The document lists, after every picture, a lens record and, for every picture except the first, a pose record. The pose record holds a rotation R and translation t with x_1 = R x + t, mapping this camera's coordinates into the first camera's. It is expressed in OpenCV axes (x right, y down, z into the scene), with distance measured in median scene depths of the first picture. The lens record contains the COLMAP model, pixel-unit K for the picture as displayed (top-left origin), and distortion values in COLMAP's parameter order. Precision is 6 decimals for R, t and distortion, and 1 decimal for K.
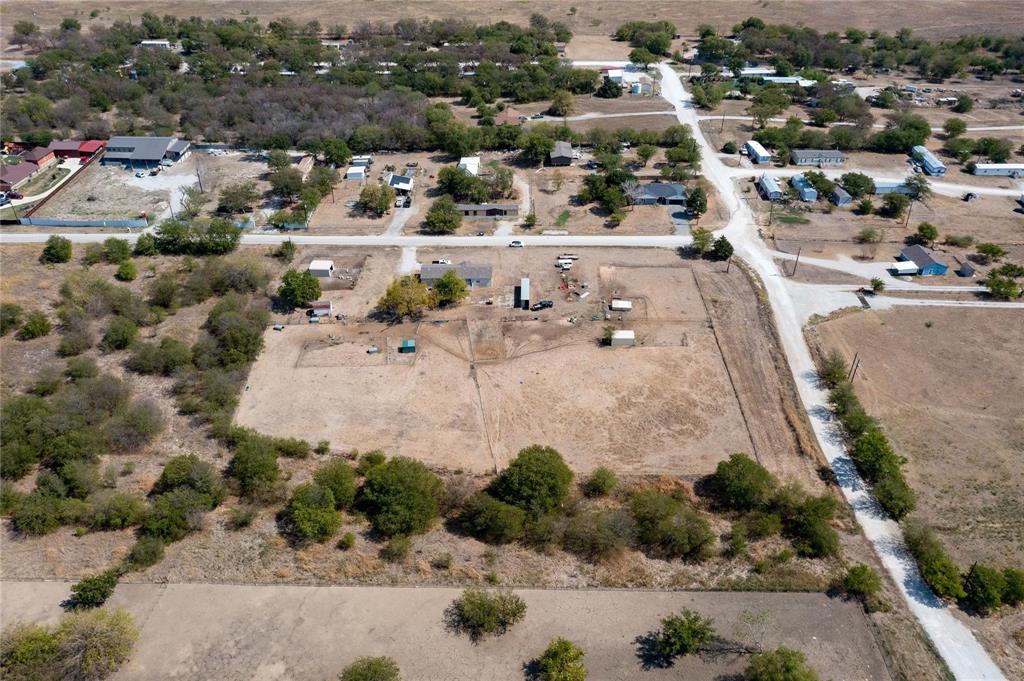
lens RADIAL K [[787.3, 0, 529.4], [0, 787.3, 340.7], [0, 0, 1]] dist [0.009811, 0.001762]
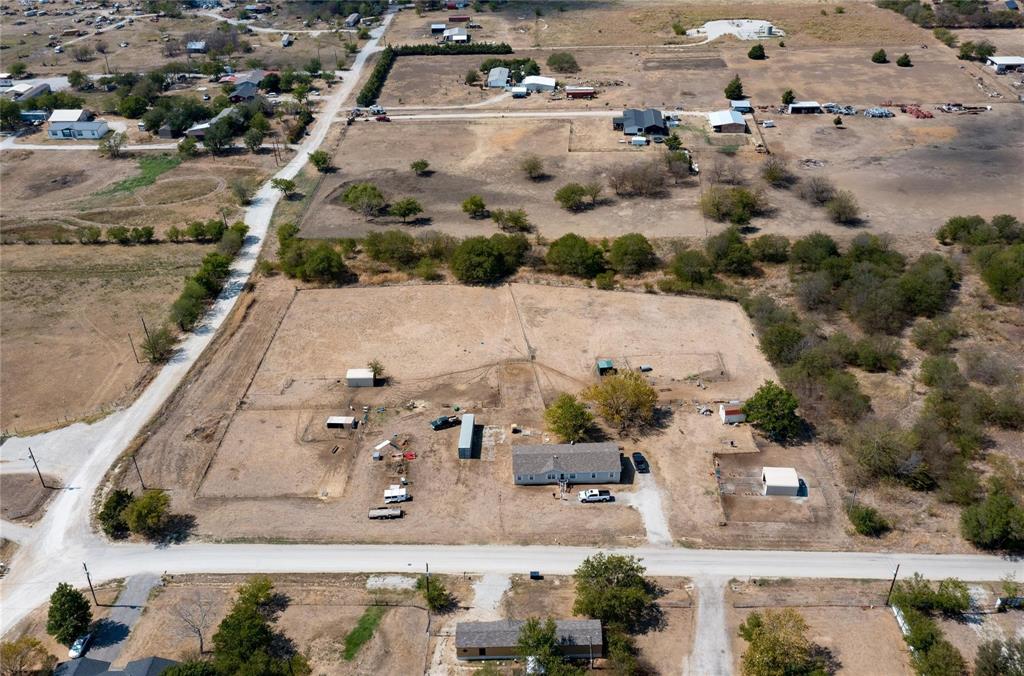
lens RADIAL K [[890.5, 0, 512.0], [0, 890.5, 338.0], [0, 0, 1]] dist [0.000049, 0.021035]
pose [[-0.999477, -0.019451, 0.025847, -0.066320], [0.015811, 0.403314, 0.914925, -0.845865], [-0.028220, 0.914855, -0.402796, 1.253254]]
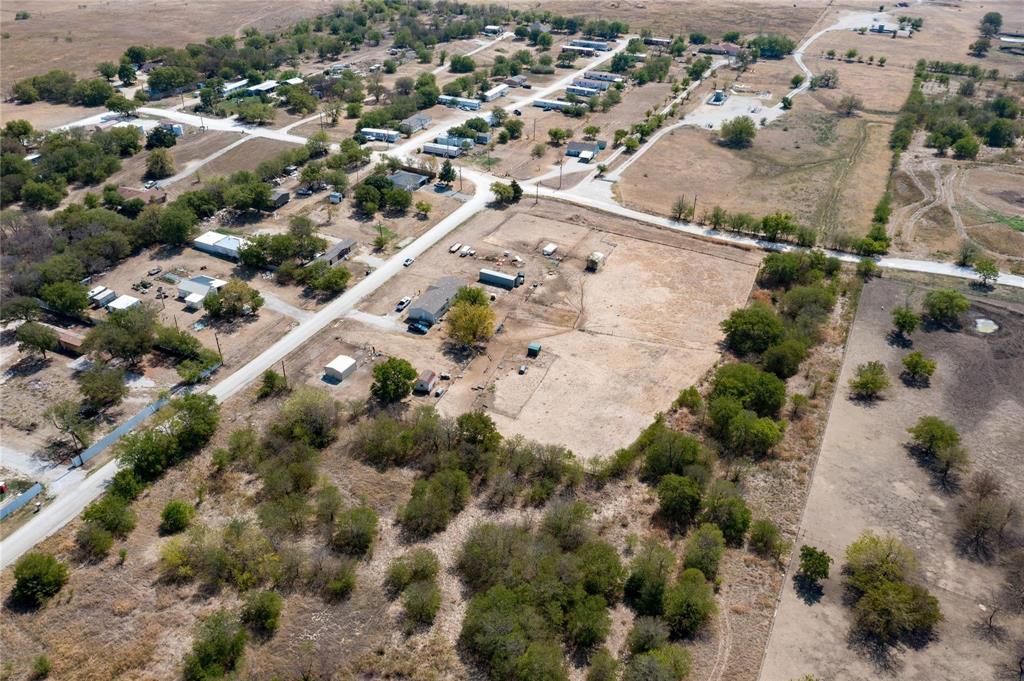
lens RADIAL K [[787.3, 0, 529.4], [0, 787.3, 340.7], [0, 0, 1]] dist [0.009811, 0.001762]
pose [[0.435032, -0.489508, 0.755731, -0.837505], [0.503303, 0.828148, 0.246691, -0.232803], [-0.746615, 0.273043, 0.606641, 0.349190]]
